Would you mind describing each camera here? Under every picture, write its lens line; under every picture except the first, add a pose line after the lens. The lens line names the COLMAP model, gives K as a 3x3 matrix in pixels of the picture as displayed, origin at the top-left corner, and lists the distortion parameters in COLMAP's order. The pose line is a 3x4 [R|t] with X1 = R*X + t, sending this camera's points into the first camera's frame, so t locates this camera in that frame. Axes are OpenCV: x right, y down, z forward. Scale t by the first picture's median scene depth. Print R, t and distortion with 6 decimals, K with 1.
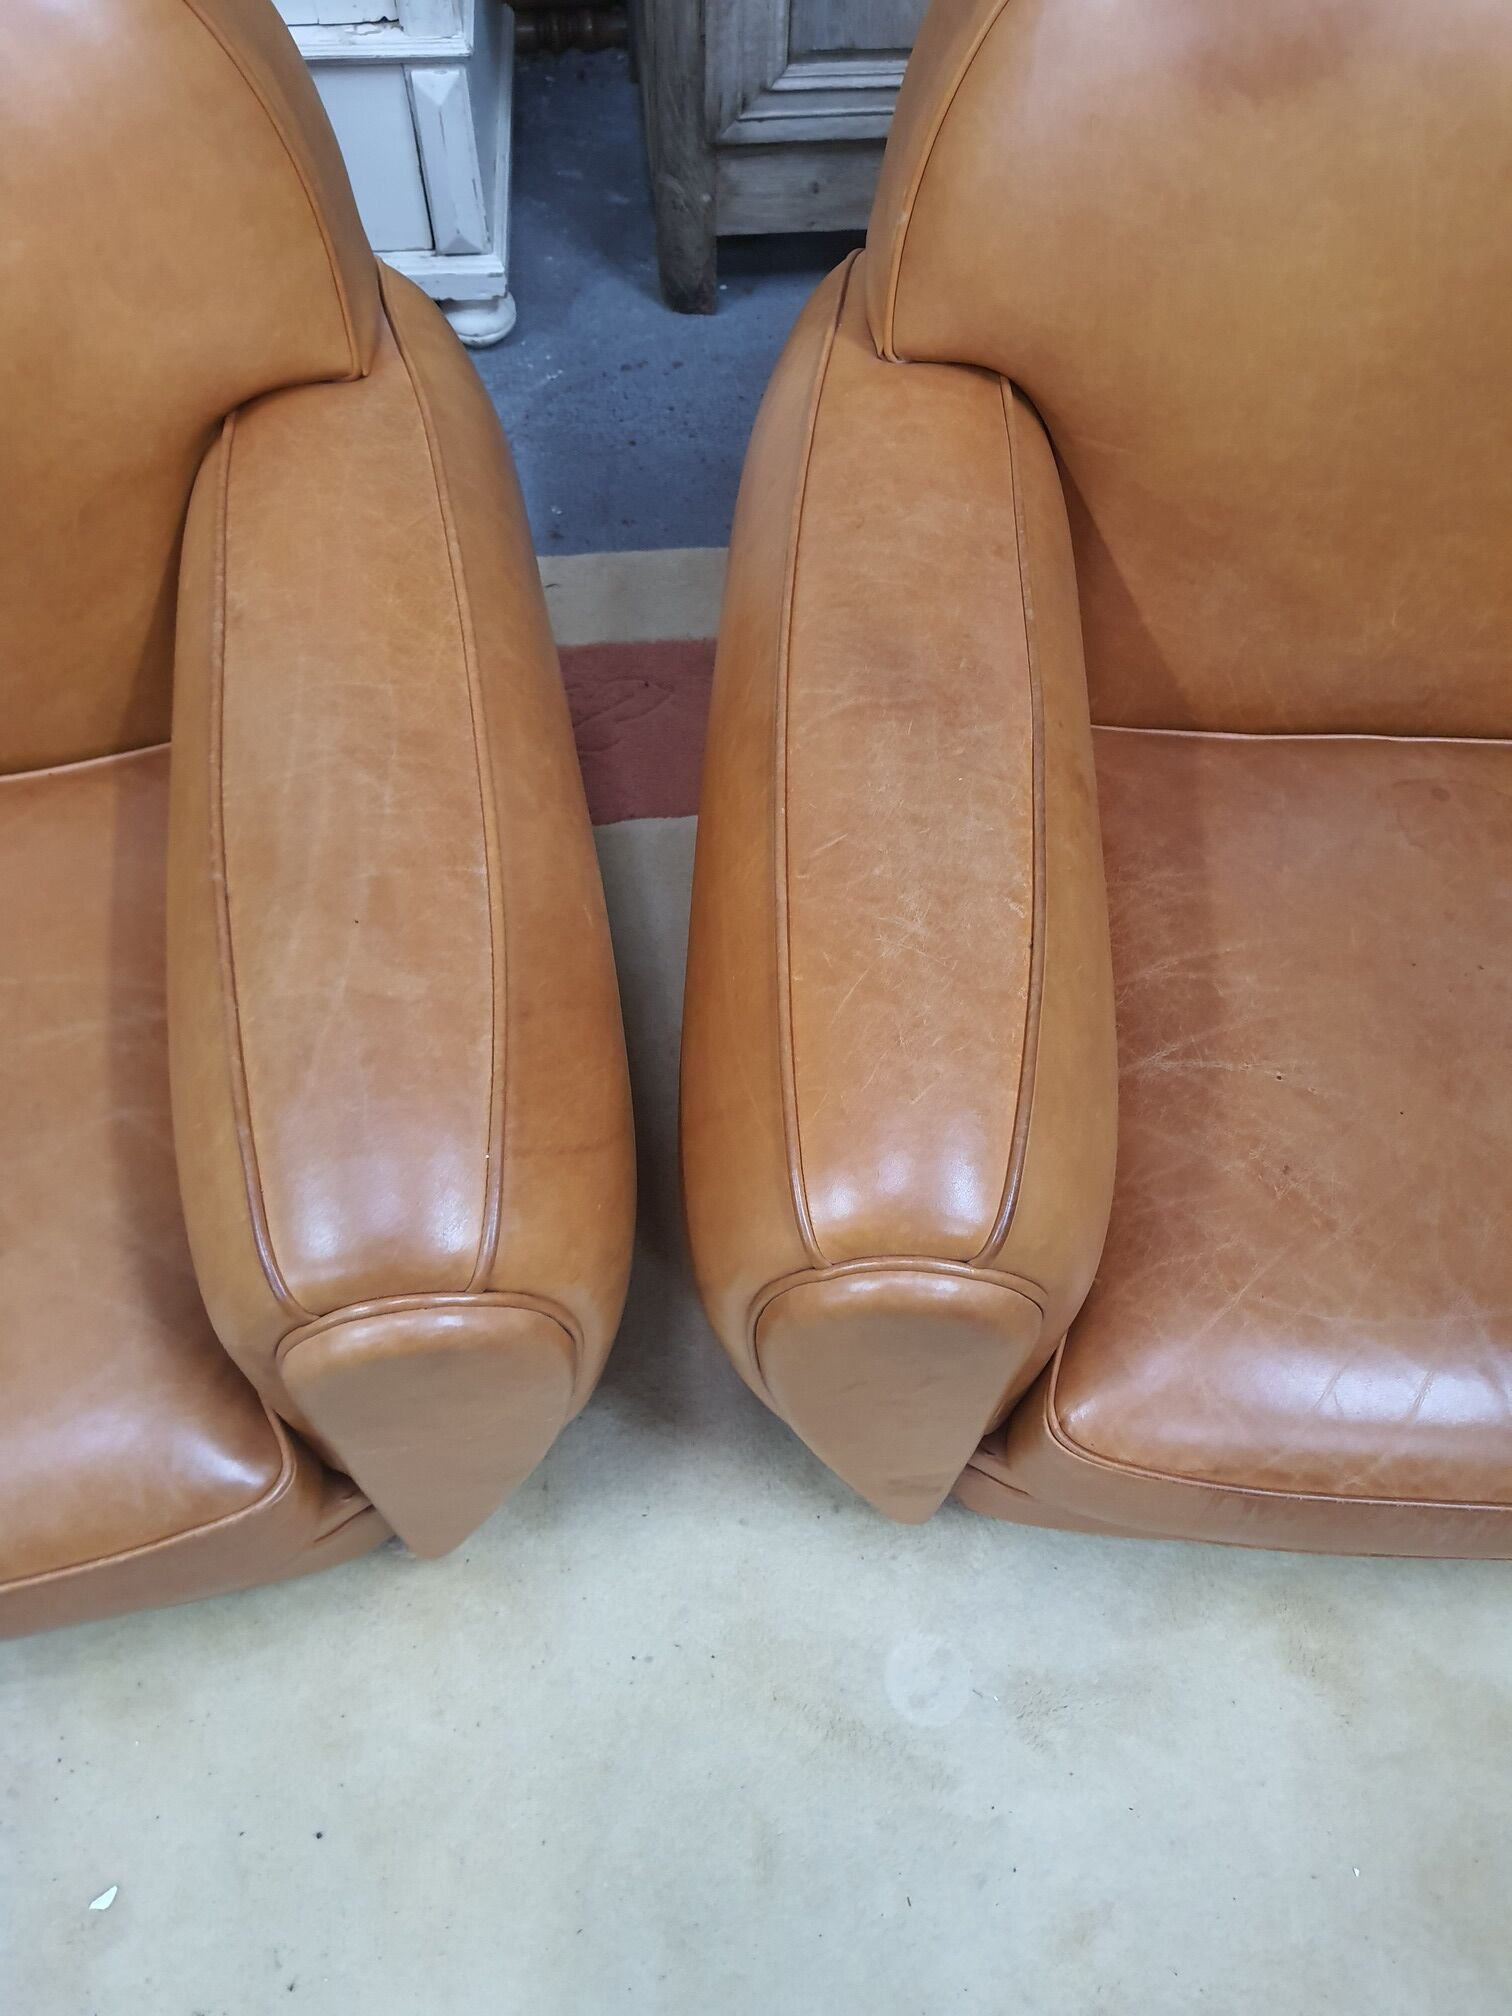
lens RADIAL K [[1594.8, 0, 732.0], [0, 1594.8, 999.9], [0, 0, 1]] dist [0.071285, -0.130492]
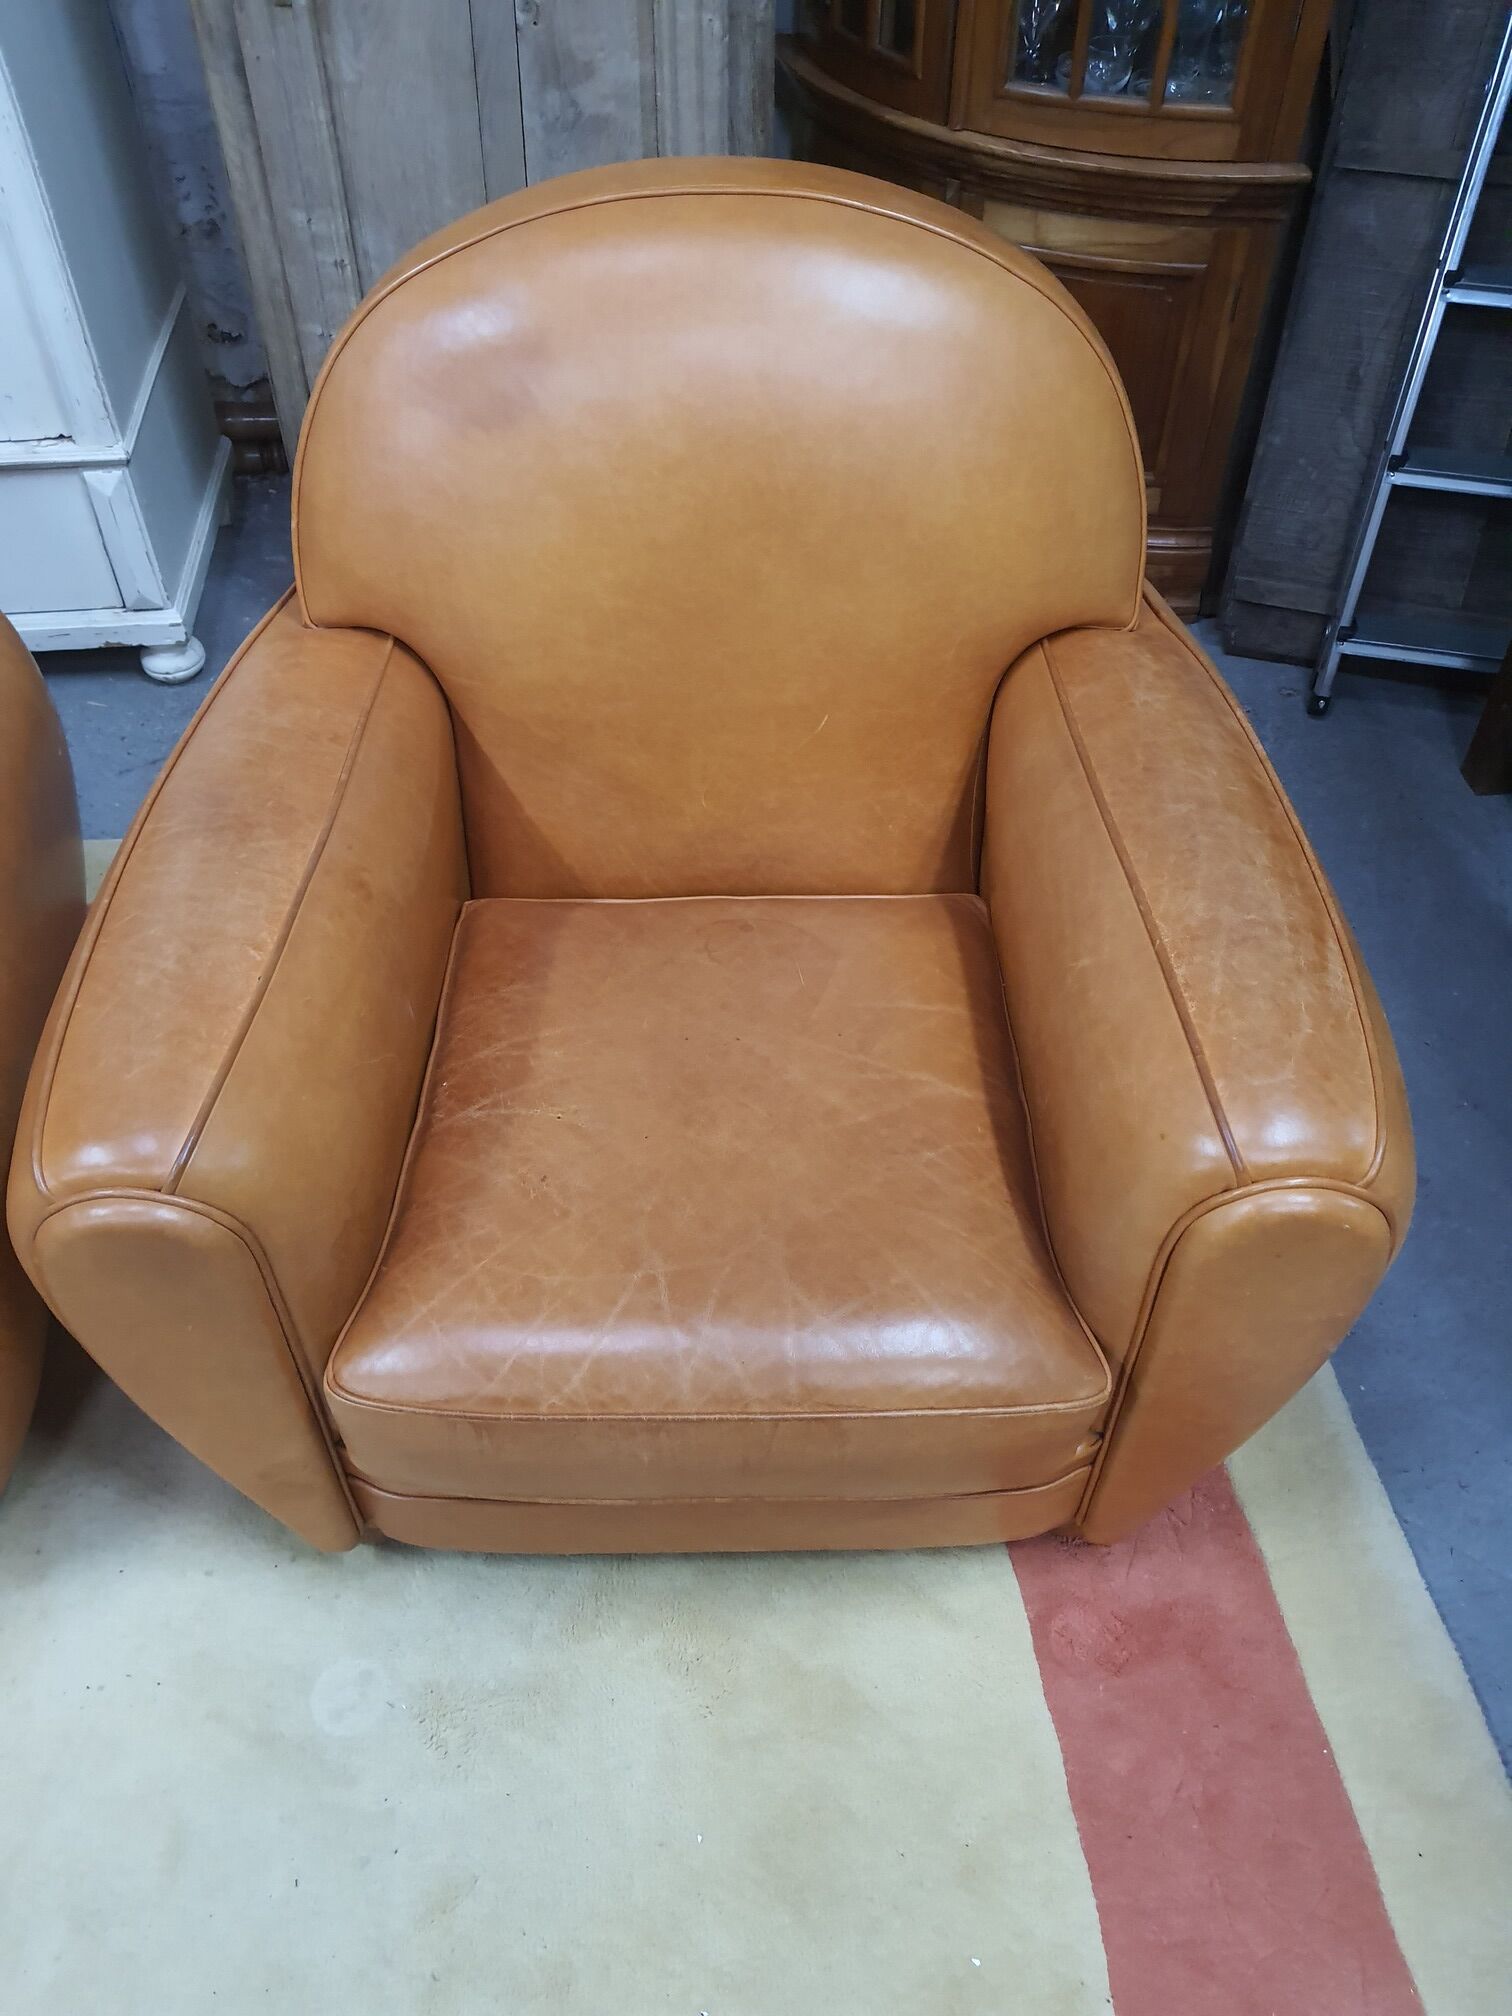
lens RADIAL K [[1584.6, 0, 763.2], [0, 1584.6, 1016.8], [0, 0, 1]] dist [0.081099, -0.135818]
pose [[0.998905, -0.037869, 0.027467, 0.454669], [0.043191, 0.972122, -0.230465, 0.259591], [-0.017974, 0.231399, 0.972693, -0.248692]]
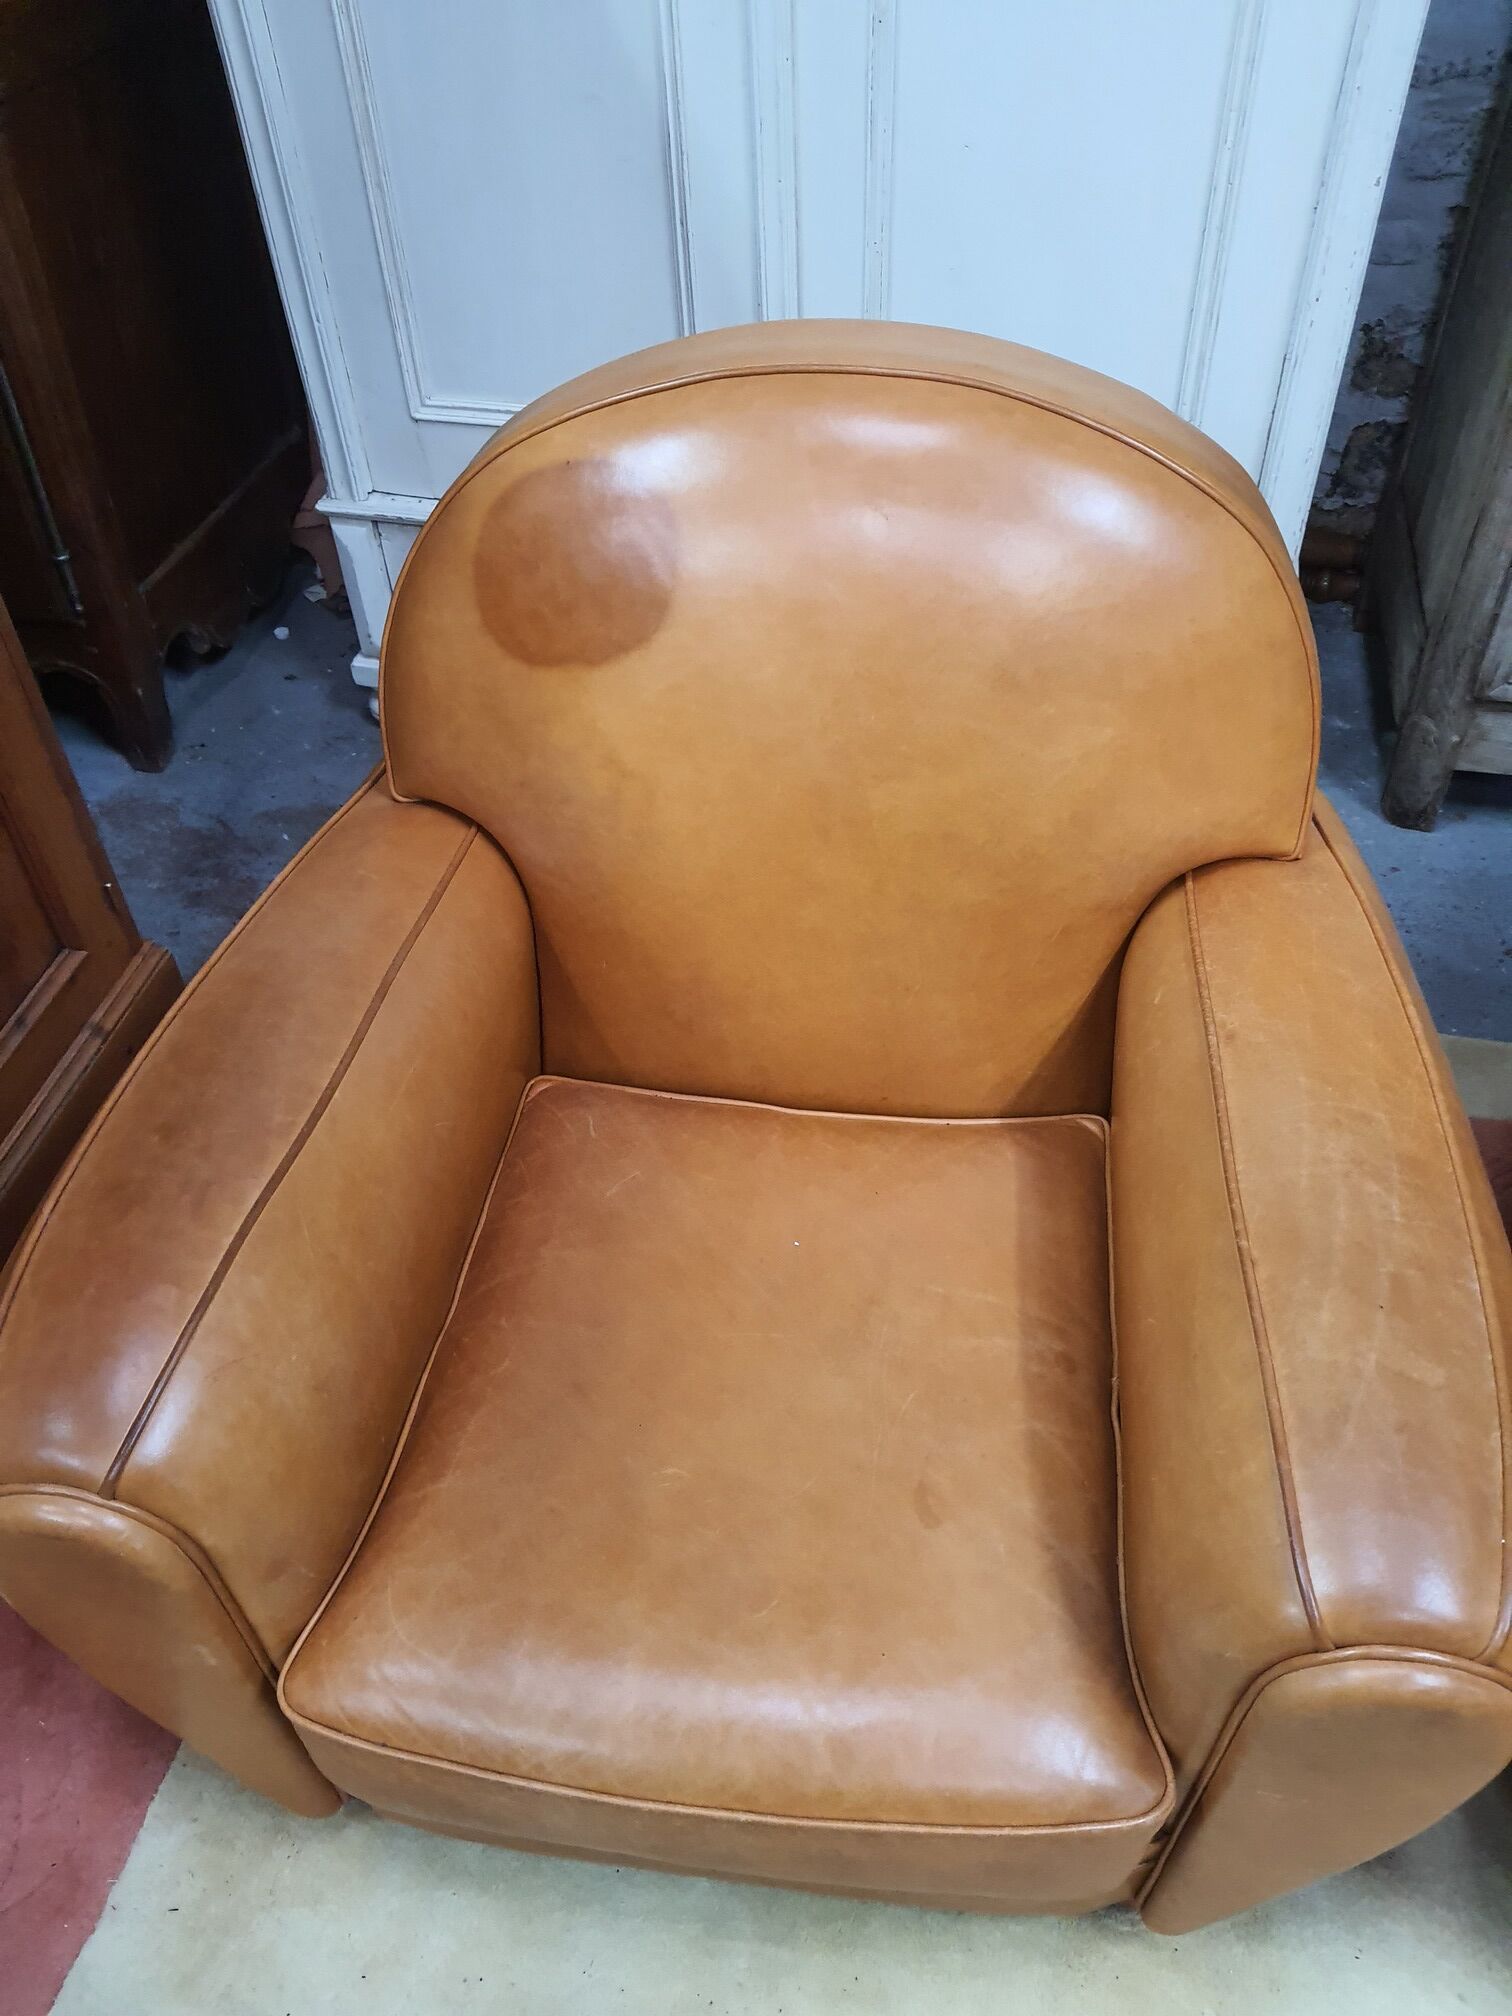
lens RADIAL K [[1584.6, 0, 763.2], [0, 1584.6, 1016.8], [0, 0, 1]] dist [0.081099, -0.135818]
pose [[0.957784, 0.178971, -0.224986, -0.337956], [-0.229025, 0.948040, -0.220834, 0.084770], [0.173773, 0.263039, 0.949007, -0.182882]]
